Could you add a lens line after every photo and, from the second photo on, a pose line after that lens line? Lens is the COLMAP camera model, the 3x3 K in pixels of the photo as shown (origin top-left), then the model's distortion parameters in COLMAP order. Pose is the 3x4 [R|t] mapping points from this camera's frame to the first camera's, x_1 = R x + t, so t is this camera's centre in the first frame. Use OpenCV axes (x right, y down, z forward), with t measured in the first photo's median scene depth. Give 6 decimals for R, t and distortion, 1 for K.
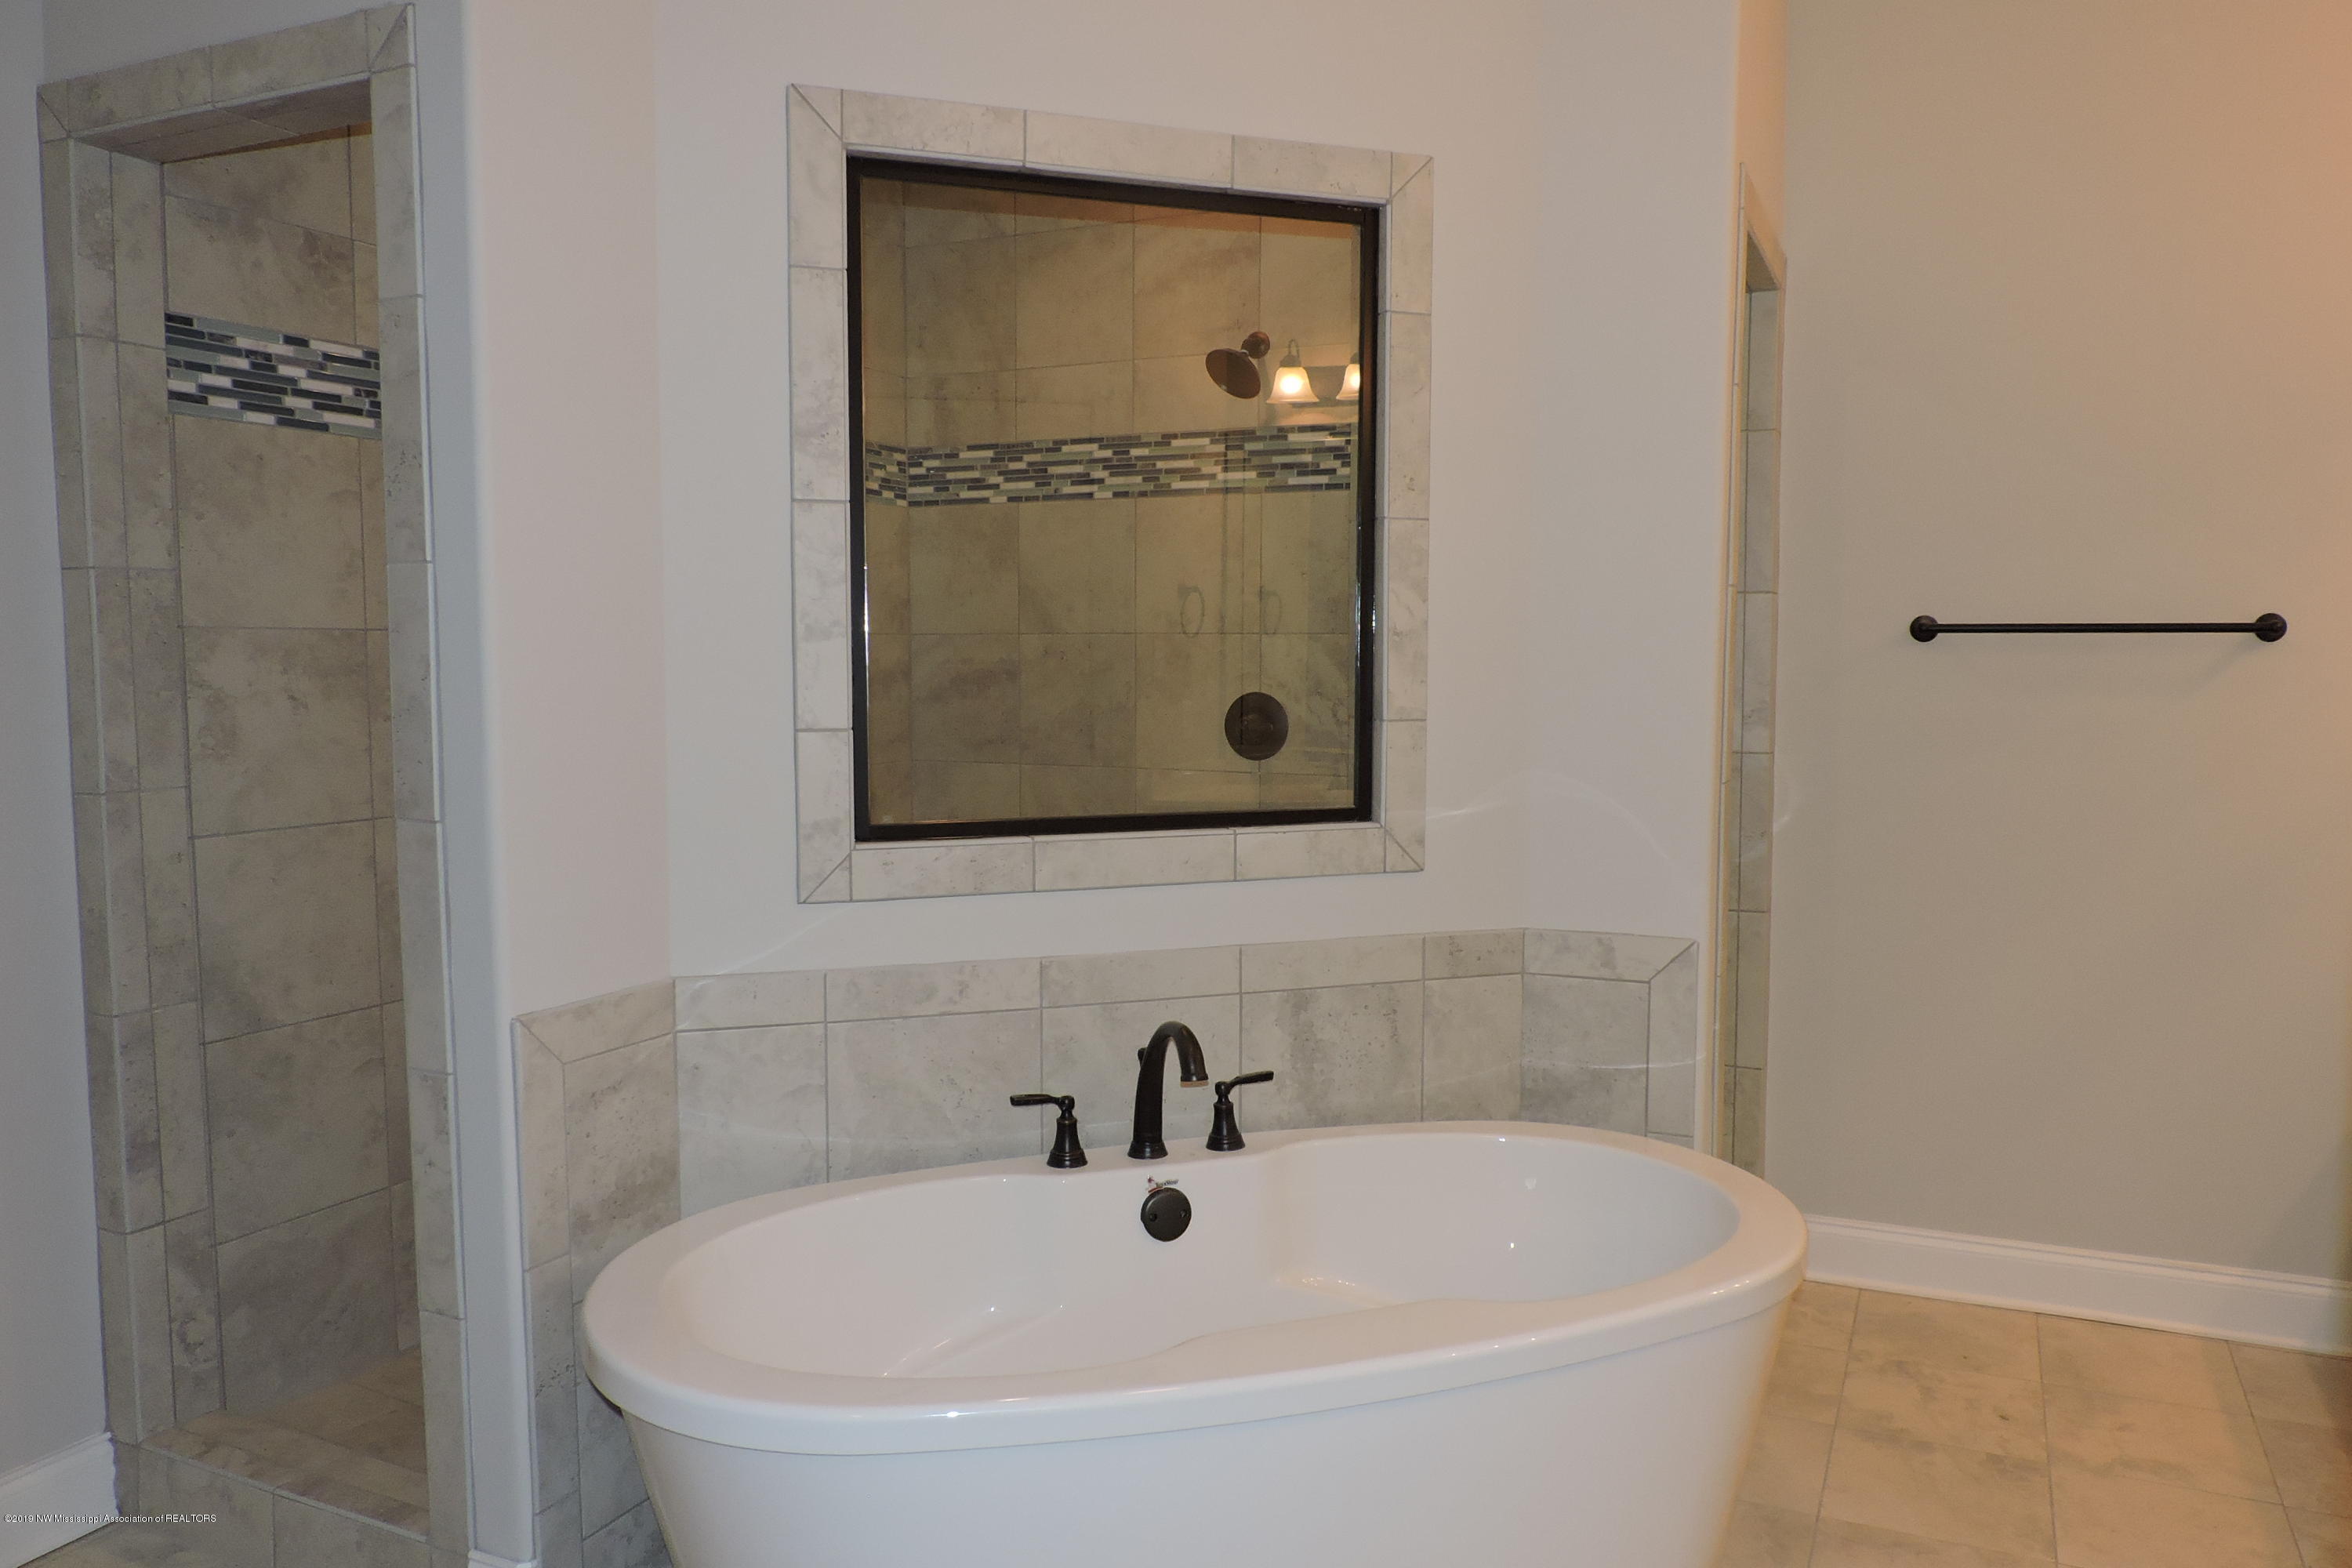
lens RADIAL K [[1691.5, 0, 1171.5], [0, 1691.5, 783.2], [0, 0, 1]] dist [-0.013166, 0.002247]
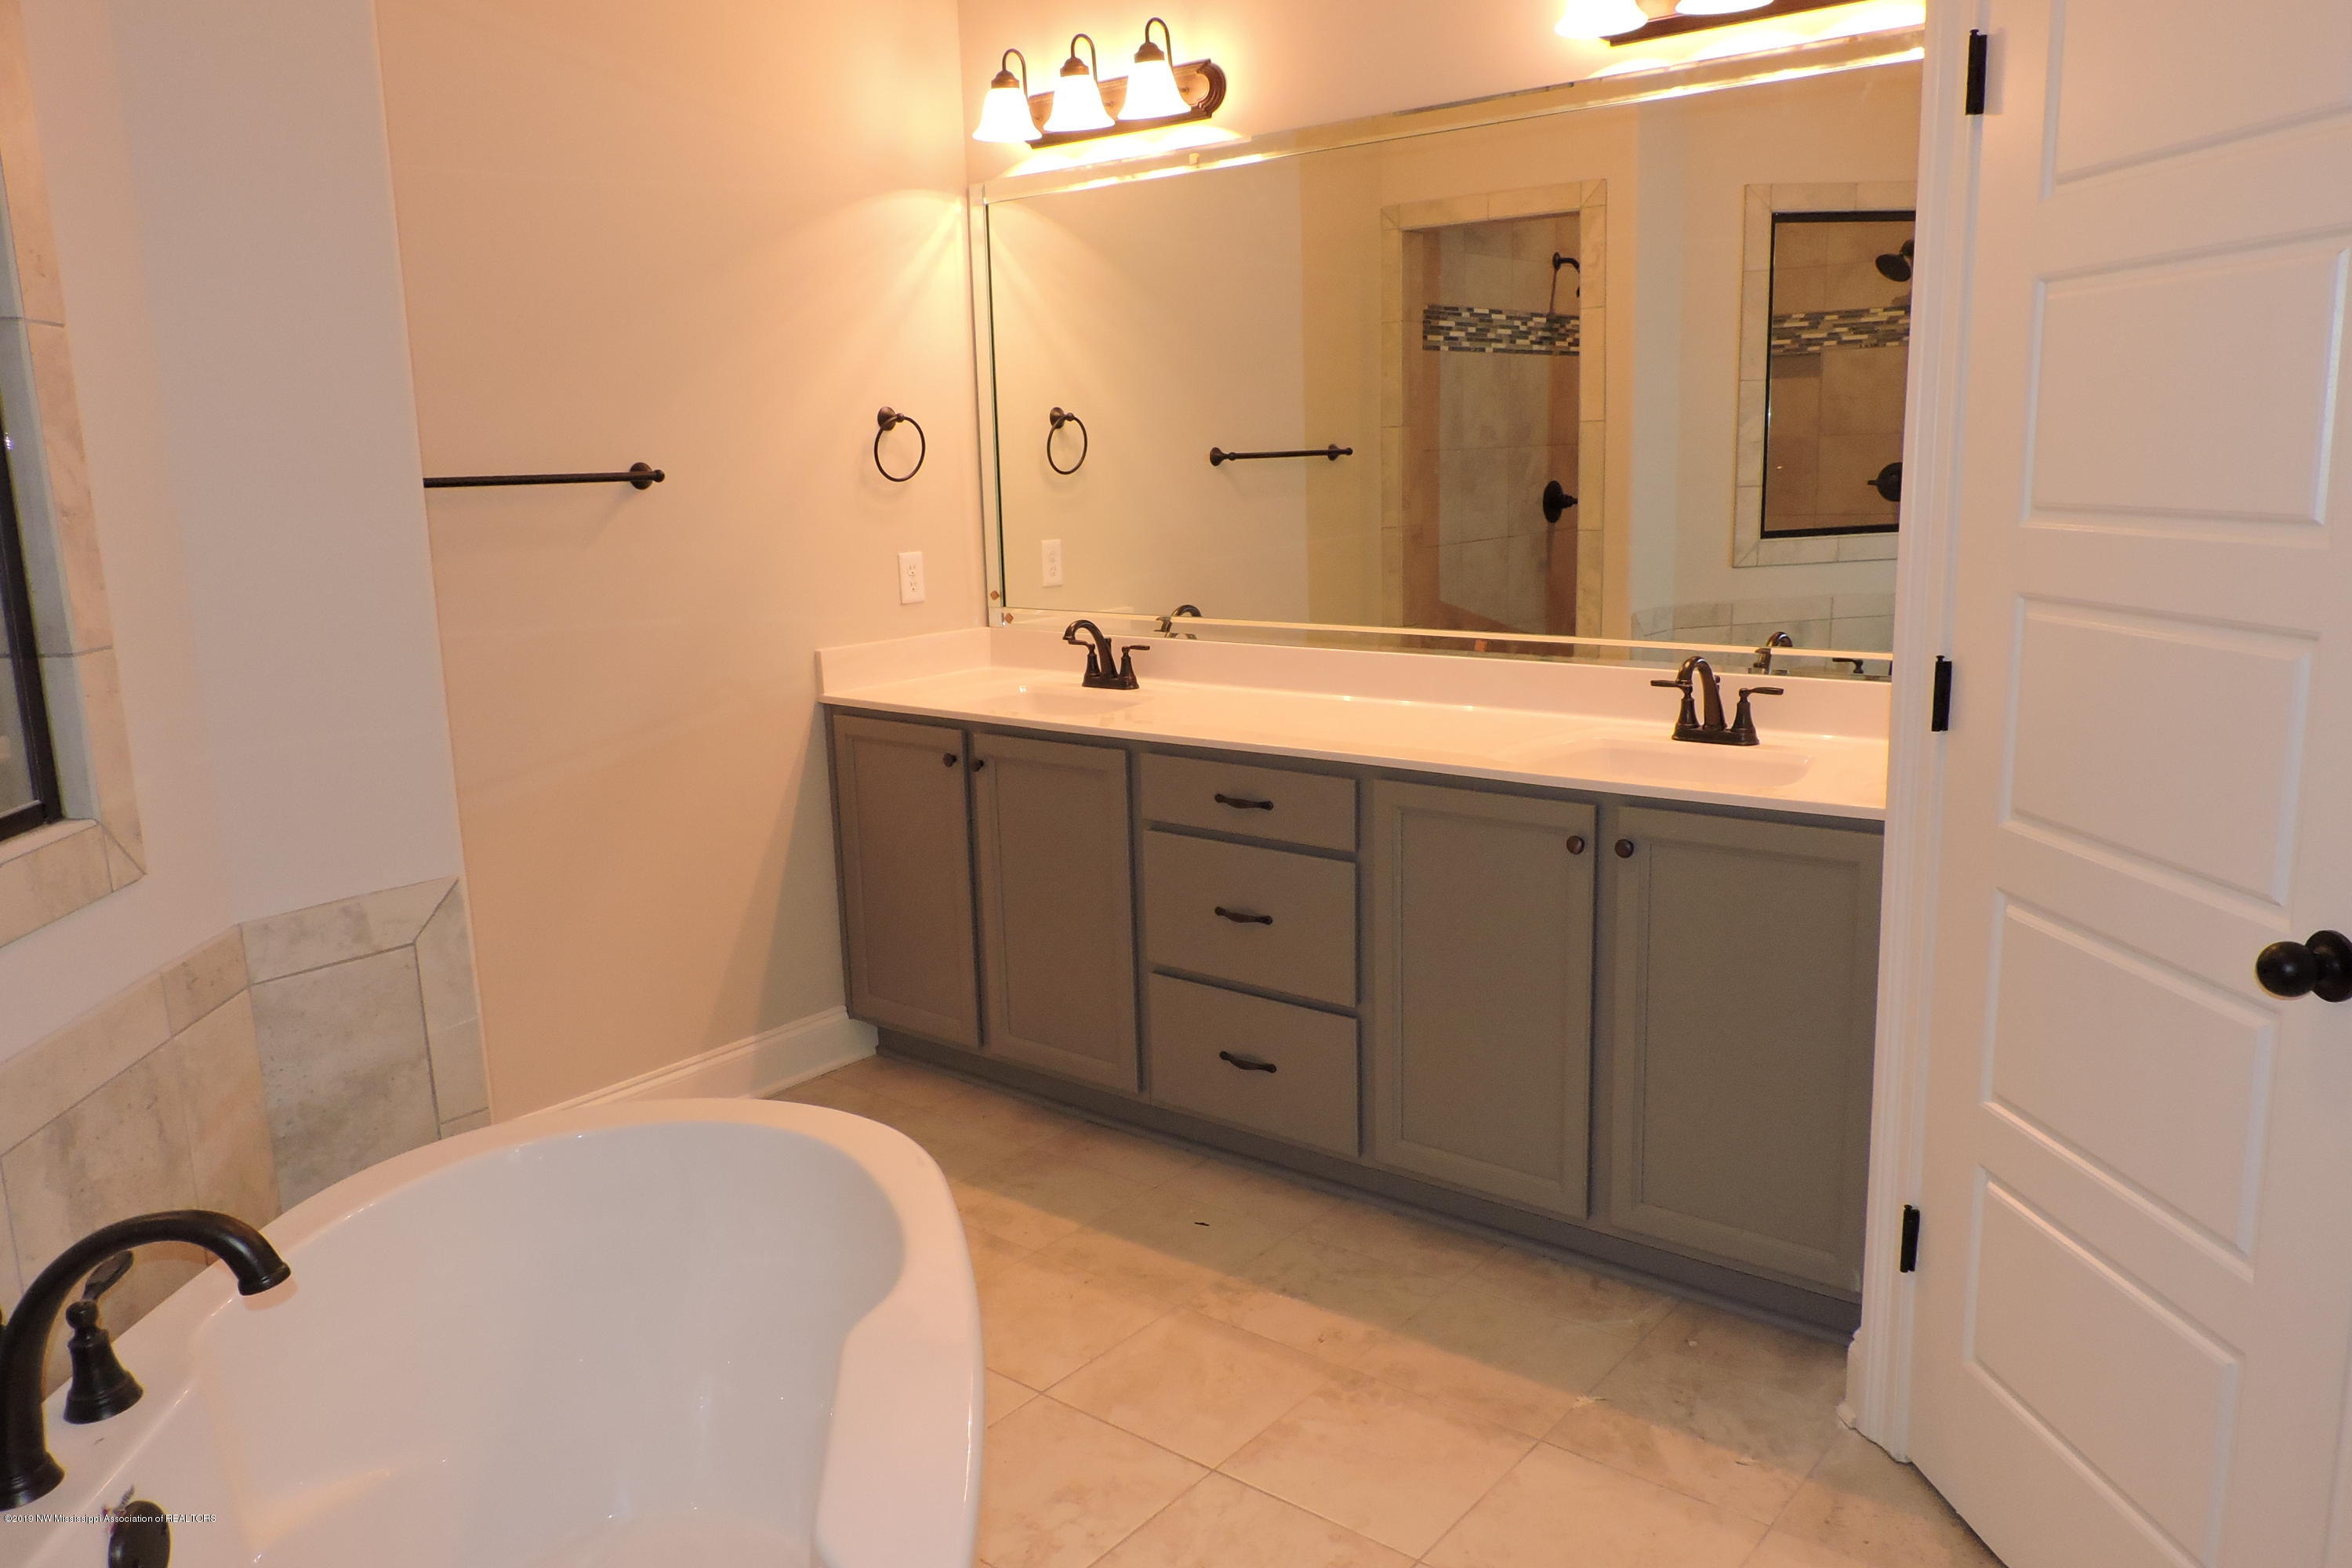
lens RADIAL K [[1683.1, 0, 1150.7], [0, 1683.1, 781.7], [0, 0, 1]] dist [-0.019054, -0.001494]
pose [[0.248549, -0.191760, 0.949448, -0.254159], [0.118765, 0.978845, 0.166606, -0.032144], [-0.961311, 0.071352, 0.266065, 0.320433]]
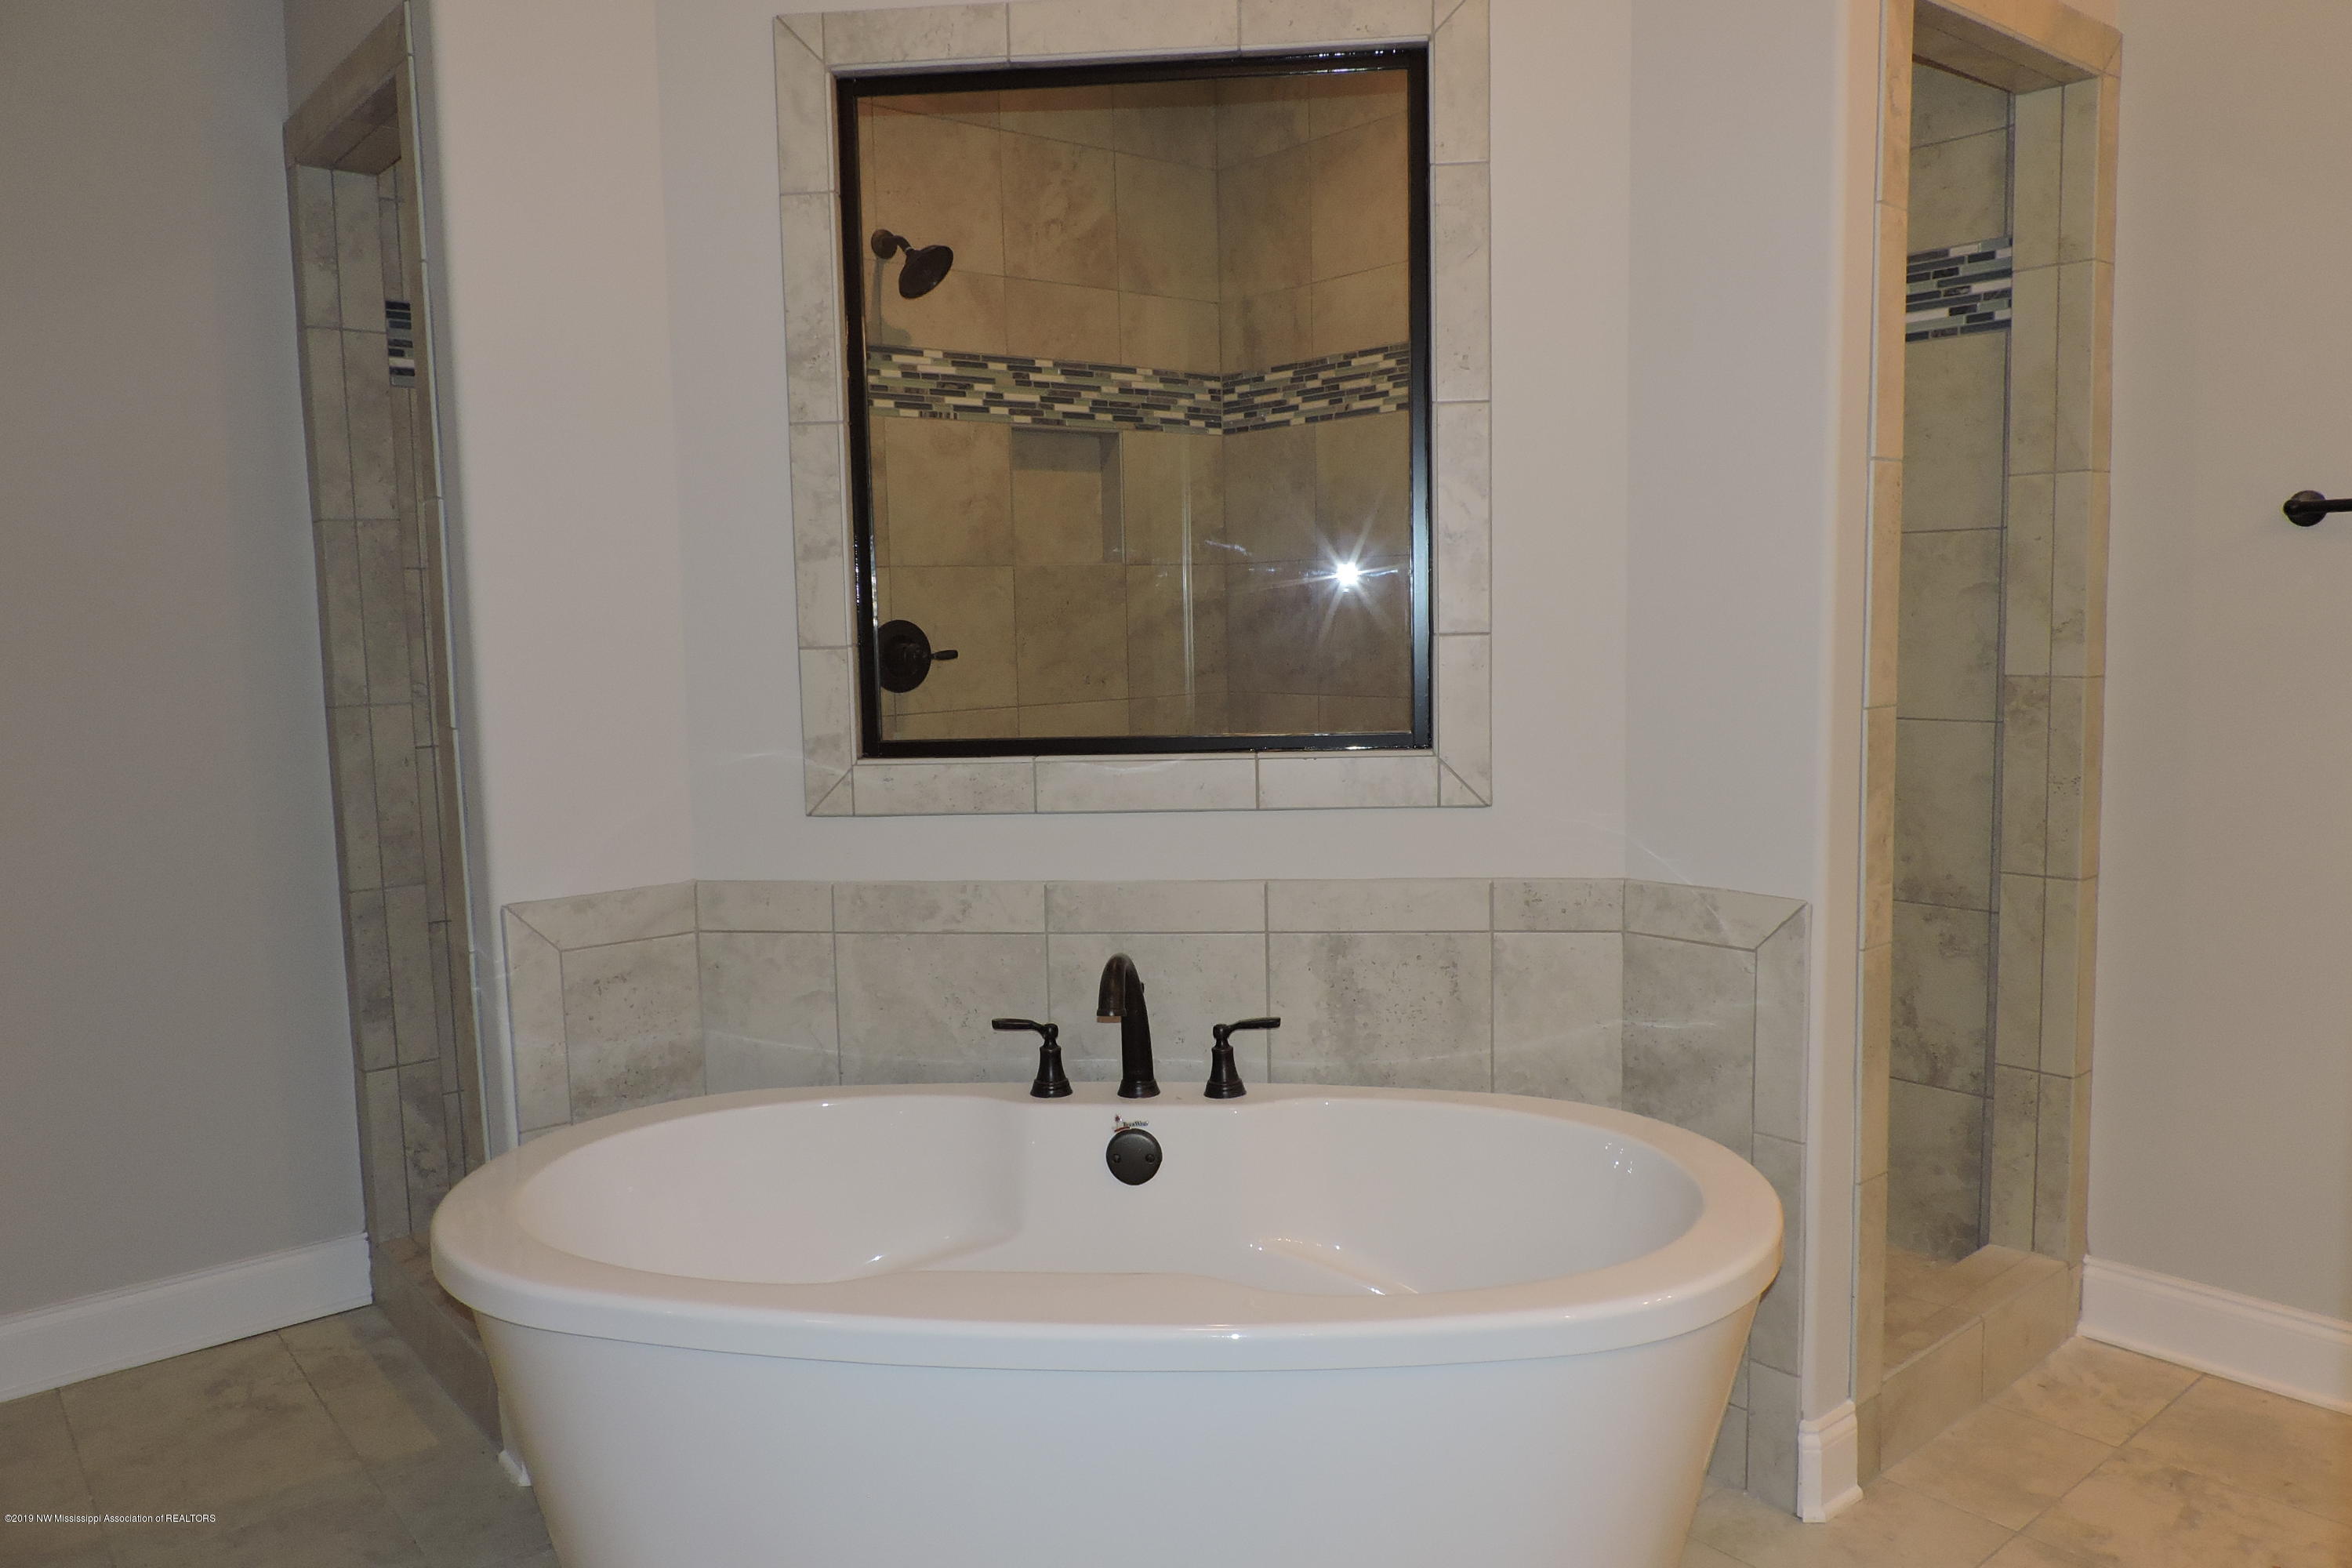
lens RADIAL K [[1683.1, 0, 1150.7], [0, 1683.1, 781.7], [0, 0, 1]] dist [-0.019054, -0.001494]
pose [[0.904767, 0.023434, -0.425262, 0.254427], [-0.011353, 0.999457, 0.030921, 0.010010], [0.425756, -0.023148, 0.904542, 0.099213]]
